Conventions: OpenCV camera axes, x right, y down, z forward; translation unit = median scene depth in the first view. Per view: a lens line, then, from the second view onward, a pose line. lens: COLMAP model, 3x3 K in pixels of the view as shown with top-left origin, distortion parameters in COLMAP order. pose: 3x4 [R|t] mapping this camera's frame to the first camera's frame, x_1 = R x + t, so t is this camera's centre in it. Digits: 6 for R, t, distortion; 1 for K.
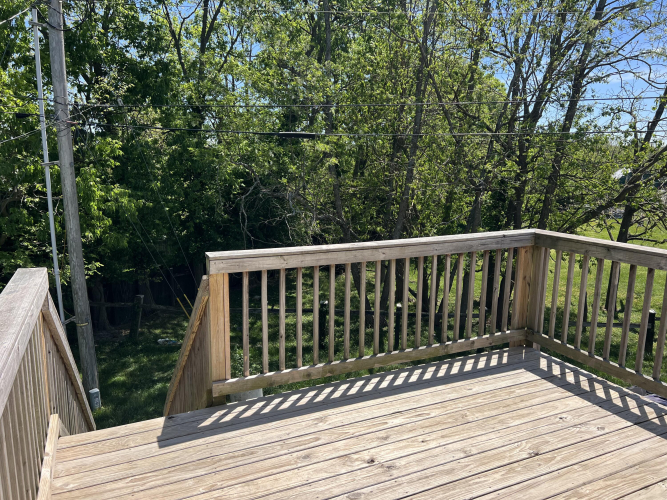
lens RADIAL K [[501.7, 0, 333.5], [0, 501.7, 249.2], [0, 0, 1]] dist [0.062315, -0.069945]
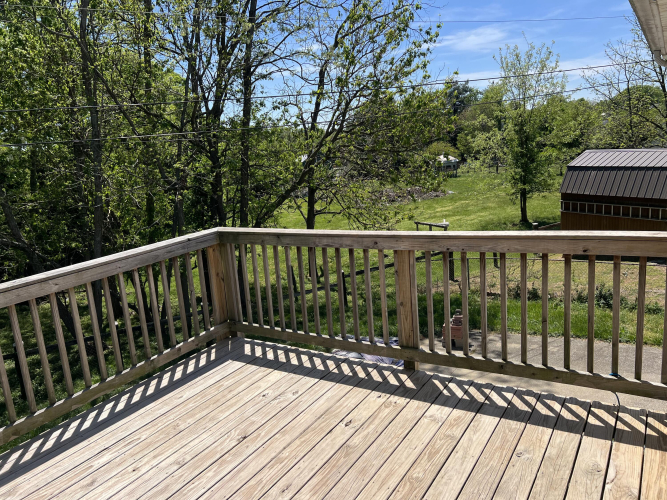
lens RADIAL K [[501.7, 0, 336.9], [0, 501.7, 248.3], [0, 0, 1]] dist [0.062315, -0.069945]
pose [[0.837113, -0.187059, 0.514054, 0.017746], [0.181964, 0.981423, 0.060810, -0.004969], [-0.515880, 0.042634, 0.855599, -0.009476]]
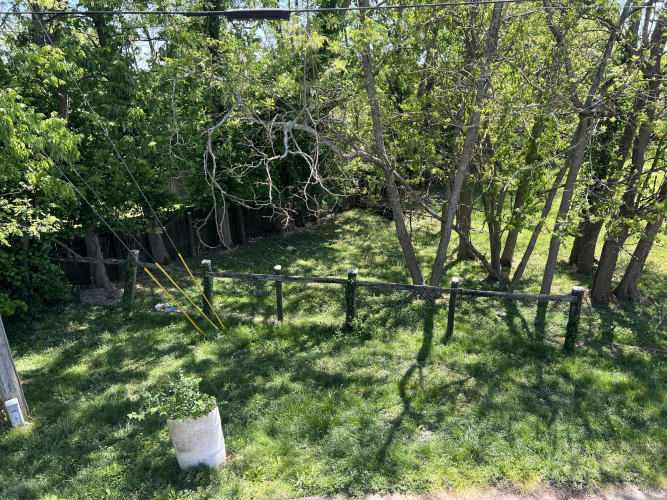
lens RADIAL K [[501.7, 0, 331.6], [0, 501.7, 251.9], [0, 0, 1]] dist [0.062315, -0.069945]
pose [[0.988427, 0.031496, -0.148394, 0.057236], [-0.009566, 0.989204, 0.146235, -0.030623], [0.151397, -0.143123, 0.978057, 0.248265]]
